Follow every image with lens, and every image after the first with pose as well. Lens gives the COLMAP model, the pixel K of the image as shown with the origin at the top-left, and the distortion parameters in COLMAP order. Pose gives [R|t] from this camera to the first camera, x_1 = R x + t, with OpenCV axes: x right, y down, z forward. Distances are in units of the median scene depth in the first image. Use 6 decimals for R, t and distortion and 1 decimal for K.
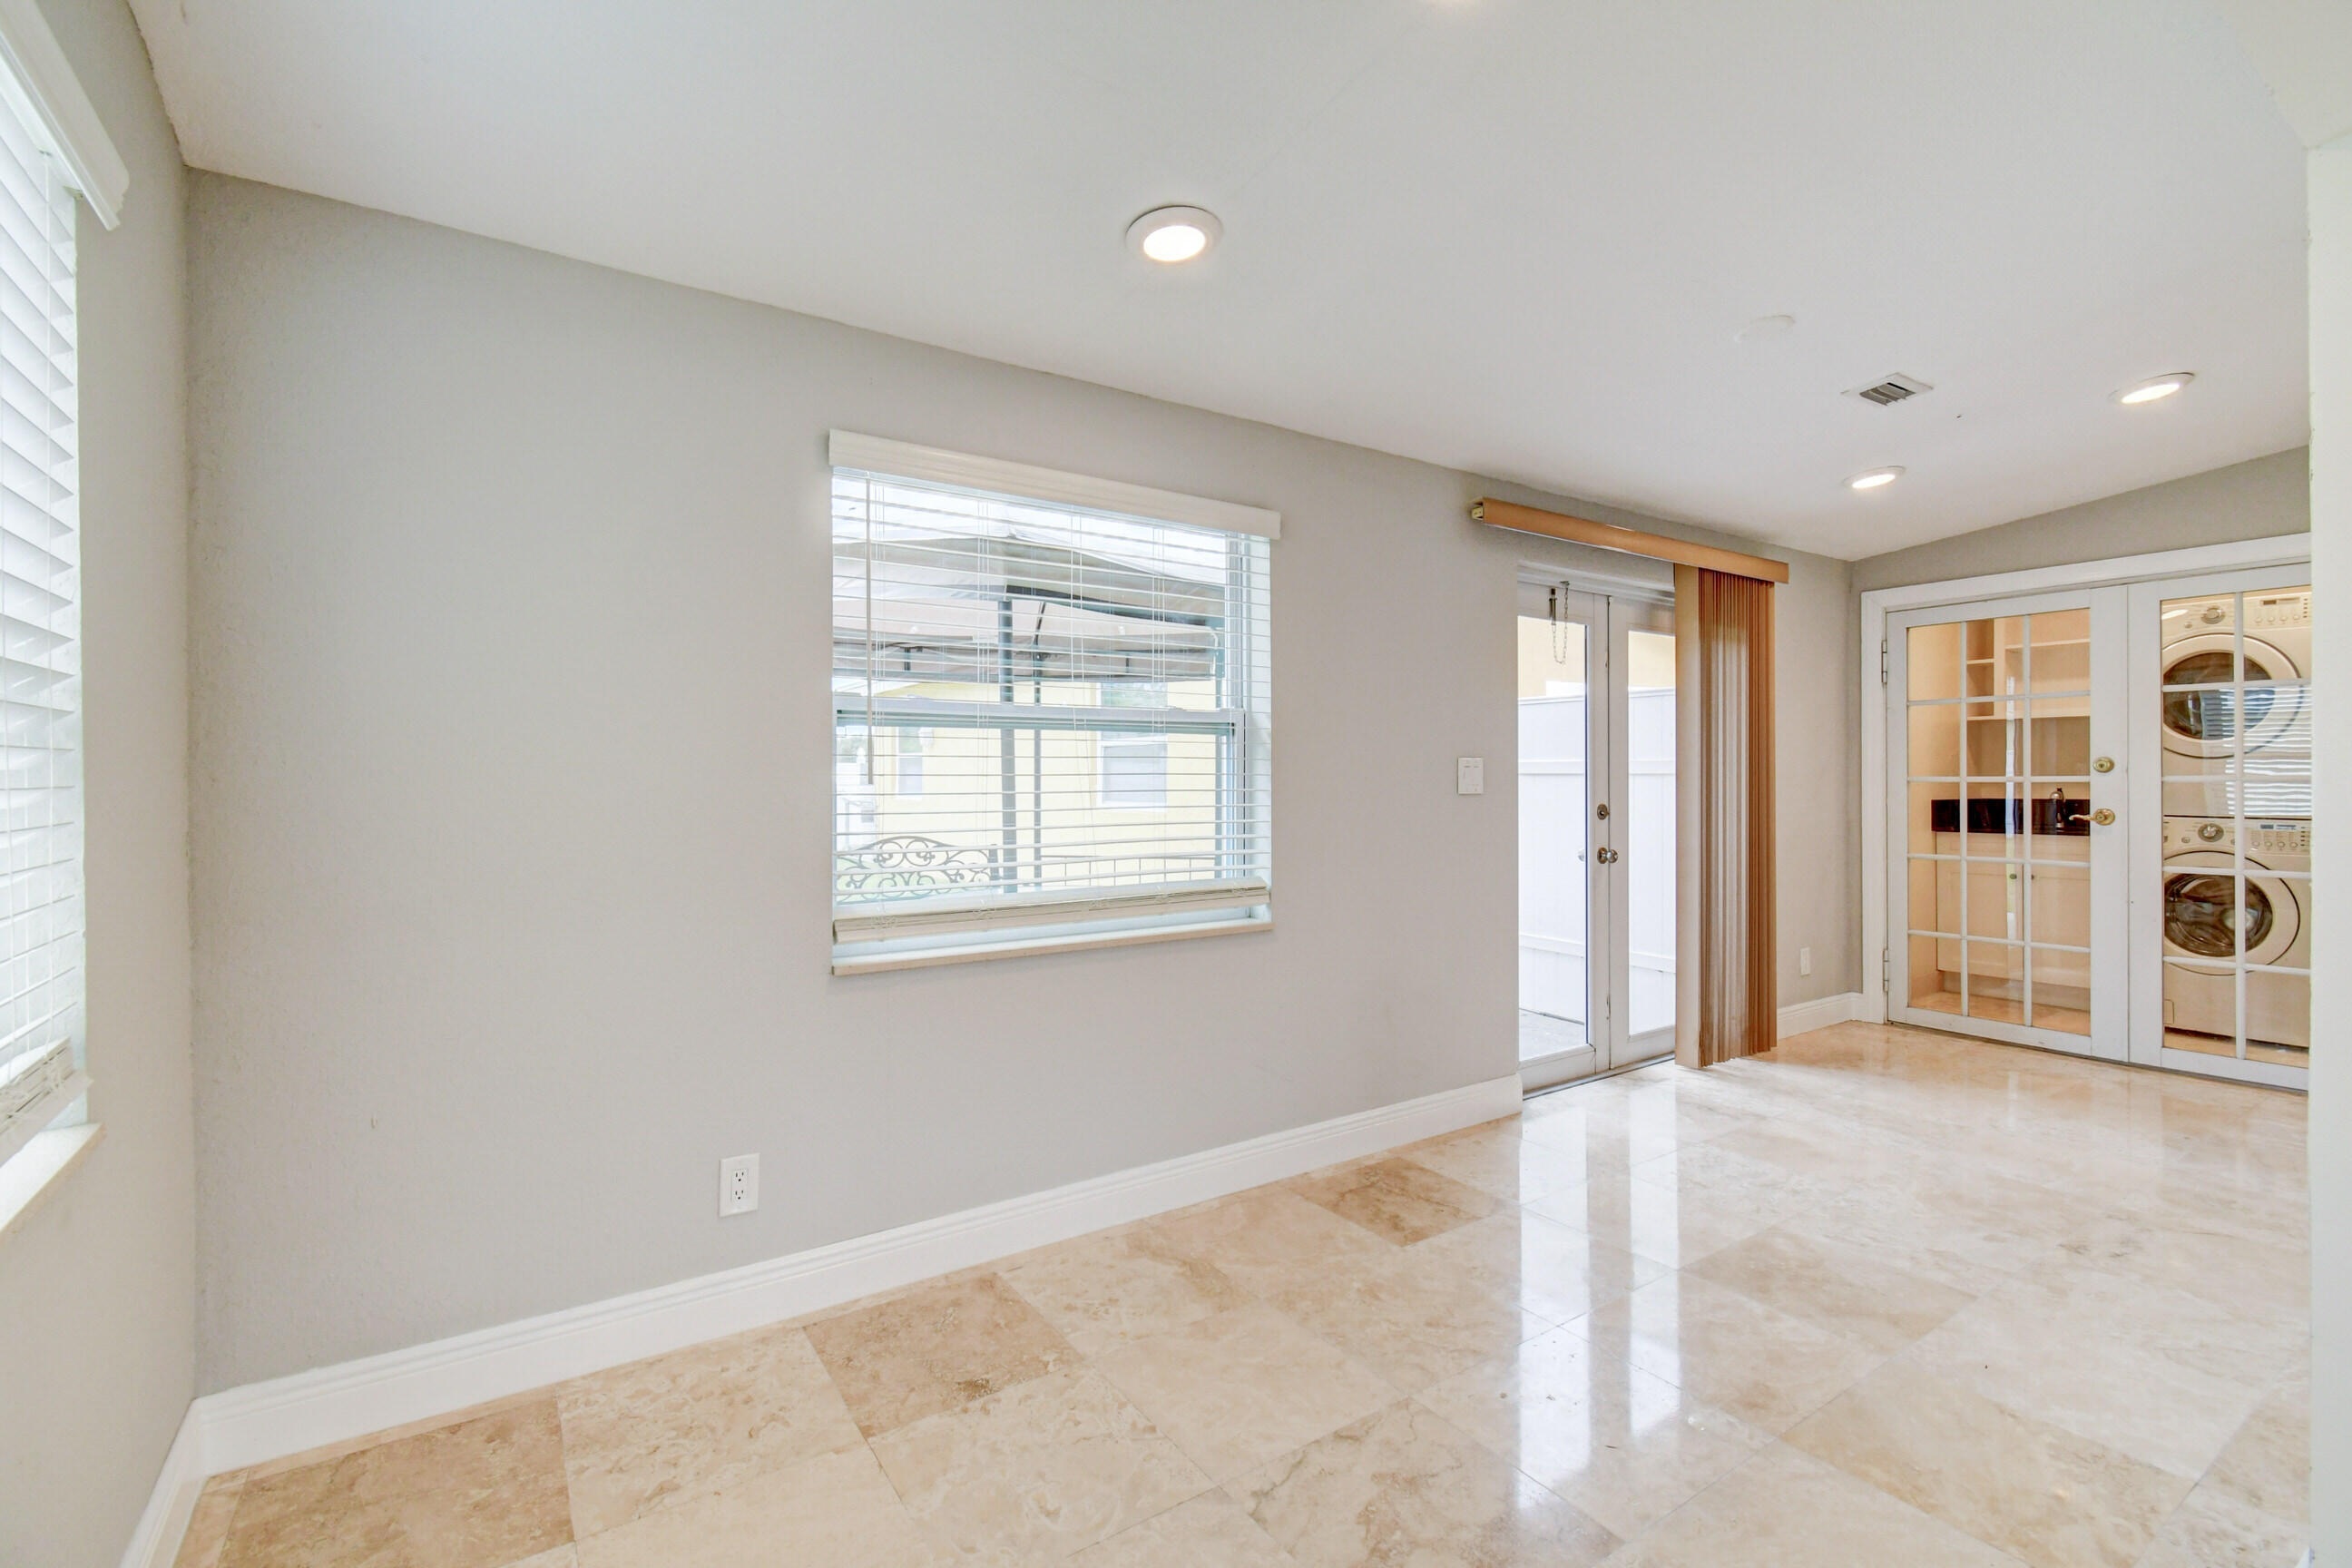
lens RADIAL K [[1029.0, 0, 1176.0], [0, 1029.0, 784.0], [0, 0, 1]] dist [0.002072, -0.004564]
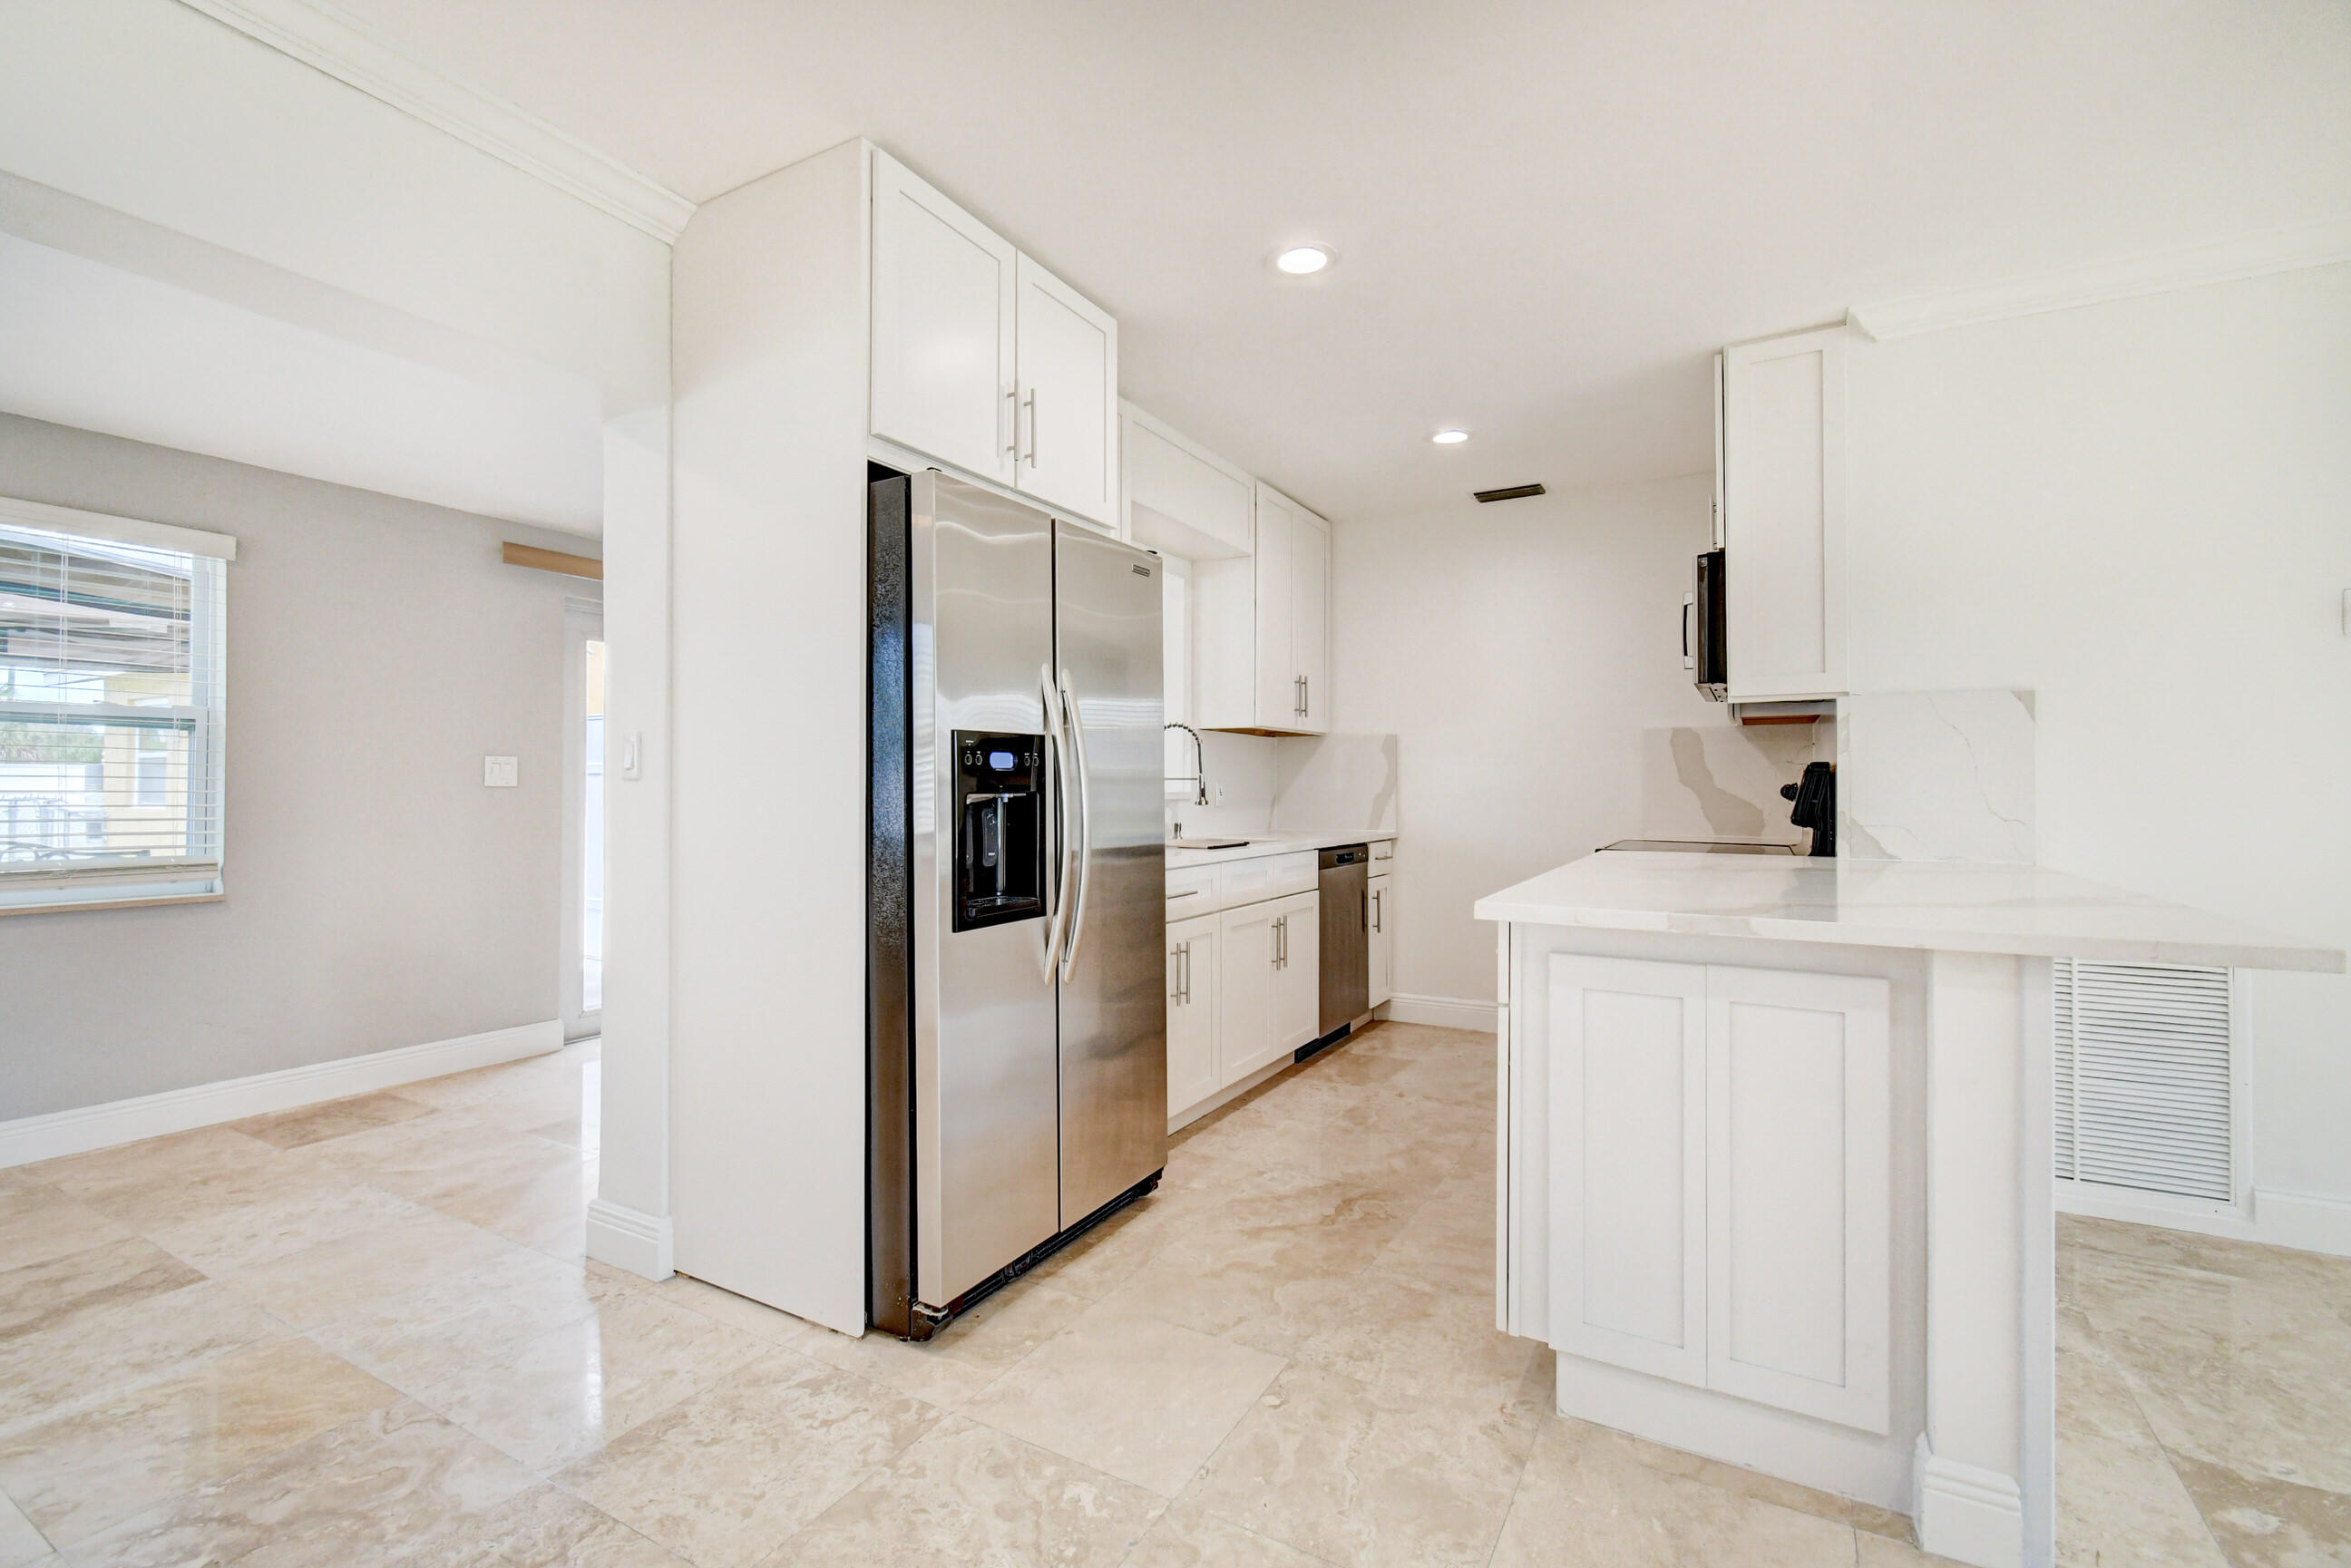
lens RADIAL K [[1028.5, 0, 1175.5], [0, 1028.5, 784.0], [0, 0, 1]] dist [0.002072, -0.004564]
pose [[0.895449, 0.003984, 0.445146, 0.601858], [0.003552, 0.999864, -0.016094, 0.037210], [-0.445149, 0.015993, 0.895313, -0.547966]]
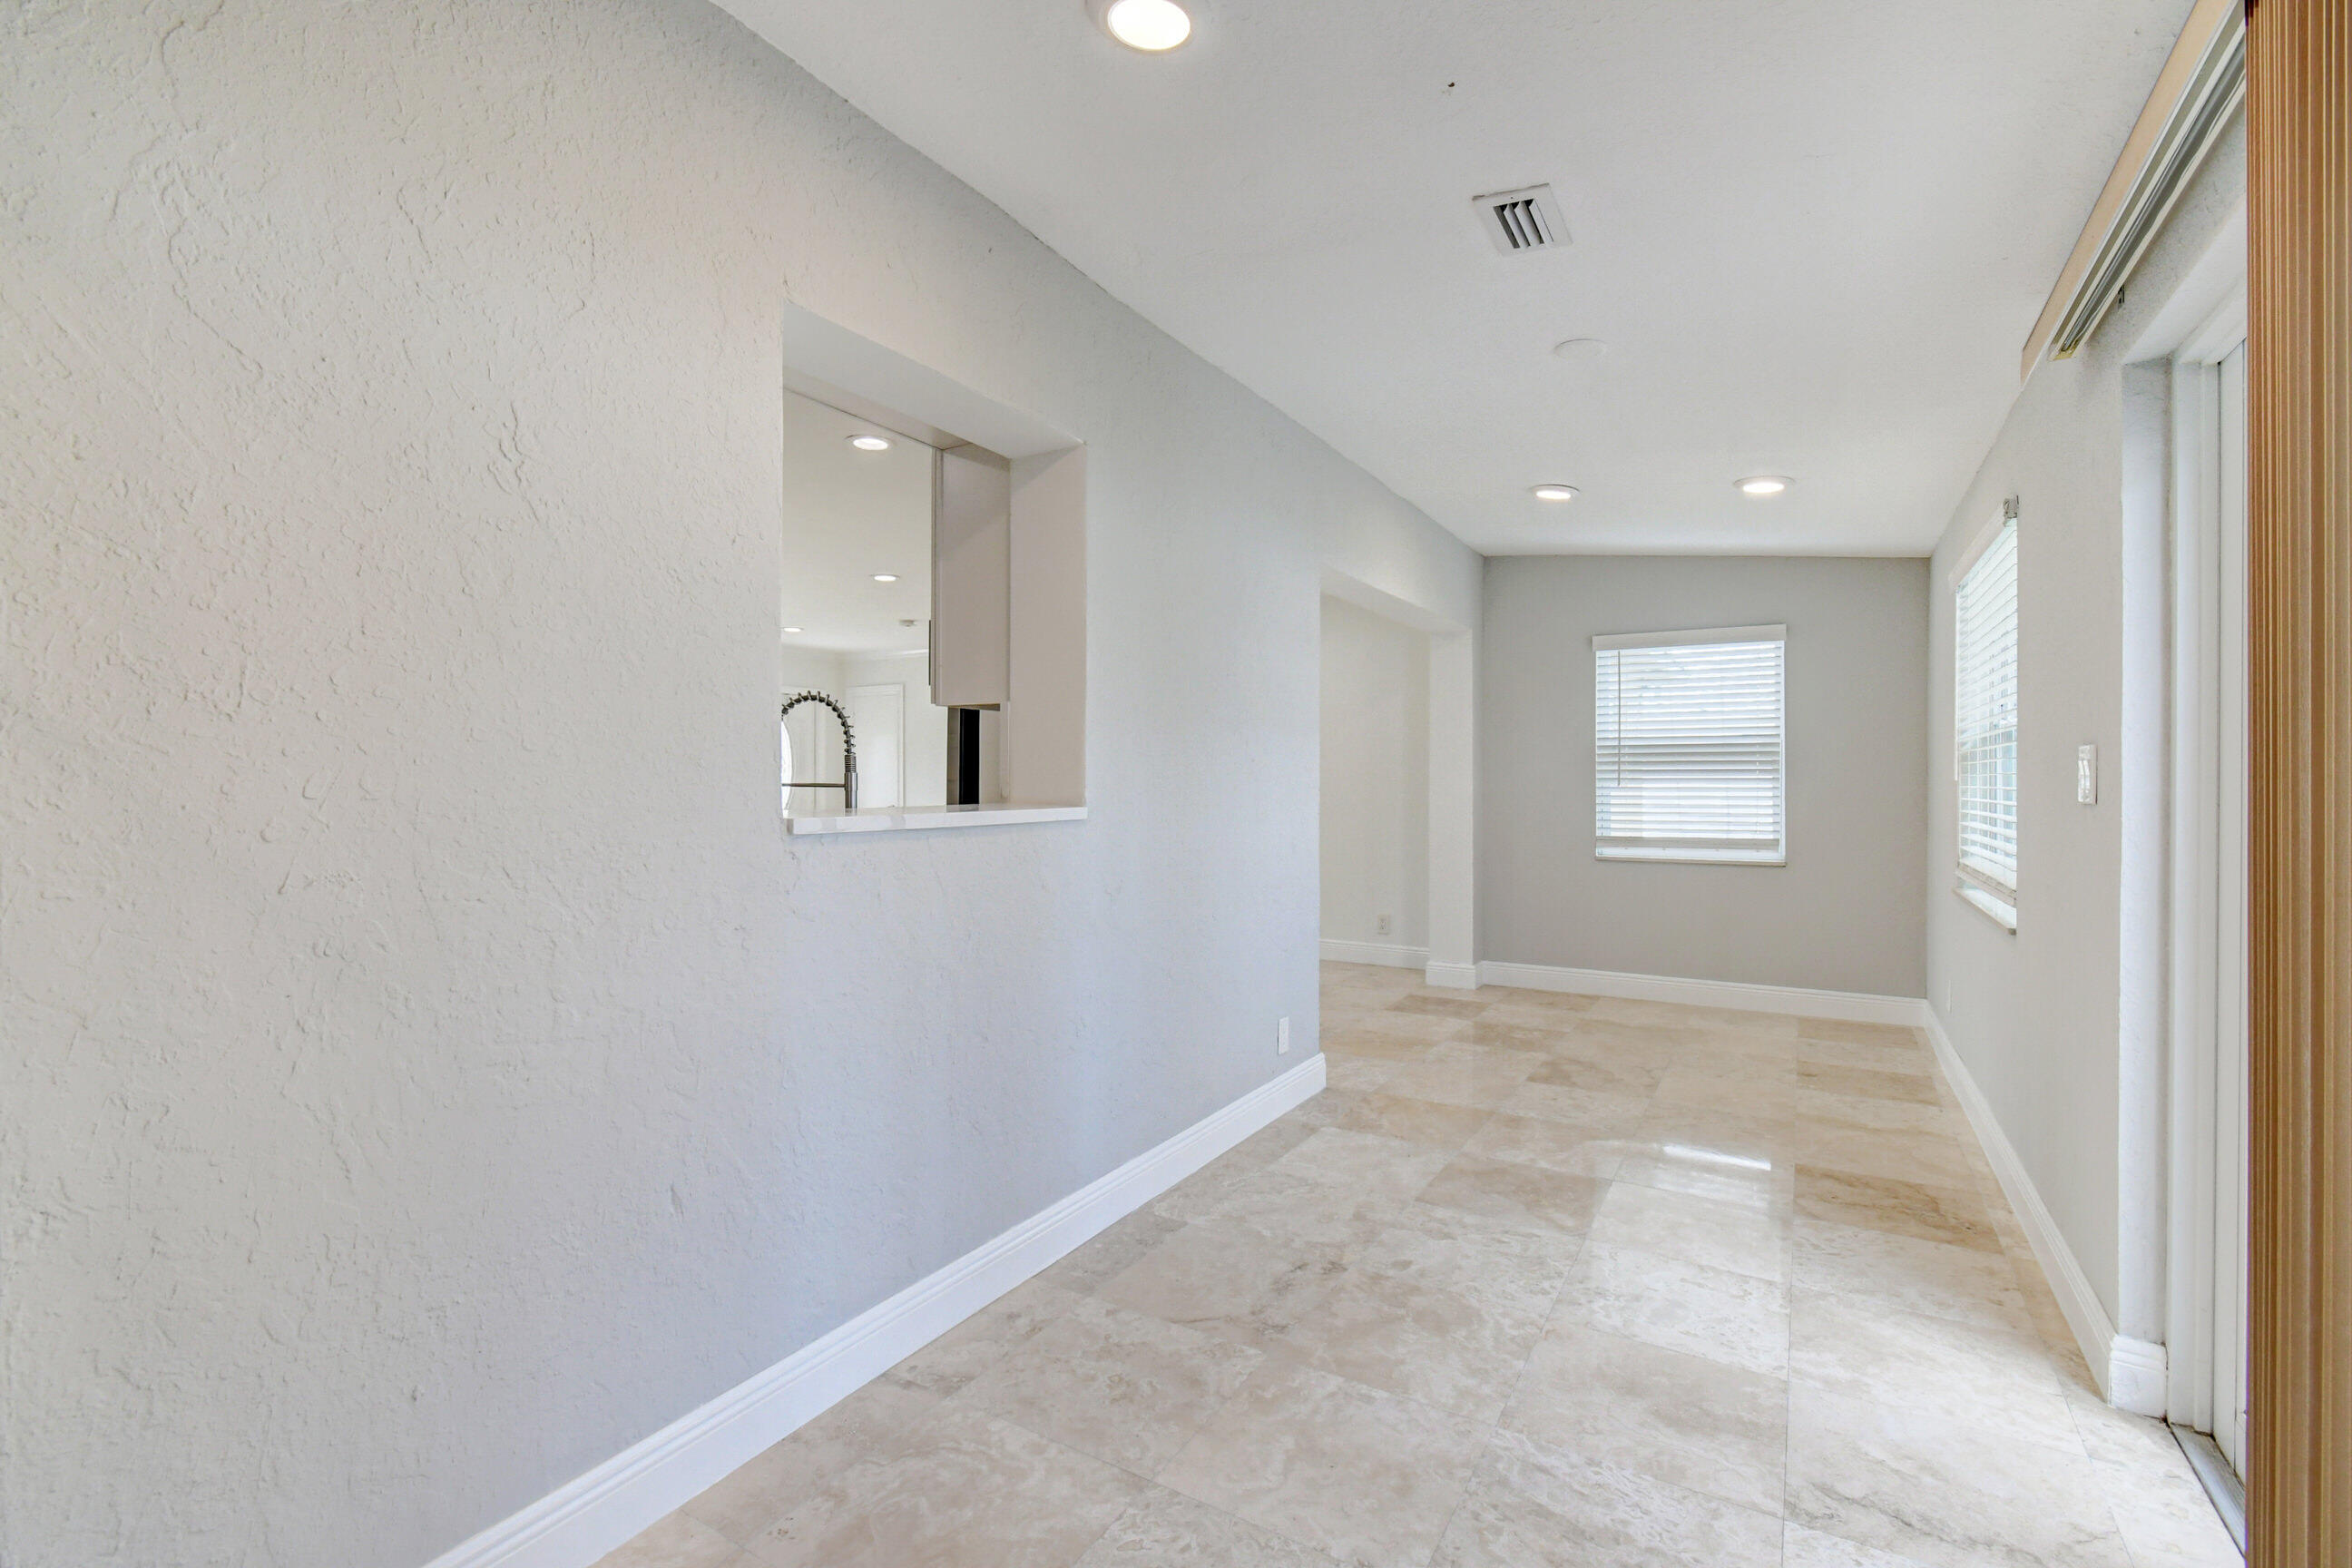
lens RADIAL K [[1029.0, 0, 1176.0], [0, 1029.0, 784.0], [0, 0, 1]] dist [0.002072, -0.004564]
pose [[-0.903943, 0.005388, -0.427619, 1.357356], [-0.000365, 0.999911, 0.013370, -0.015141], [0.427653, 0.012242, -0.903860, 1.724399]]
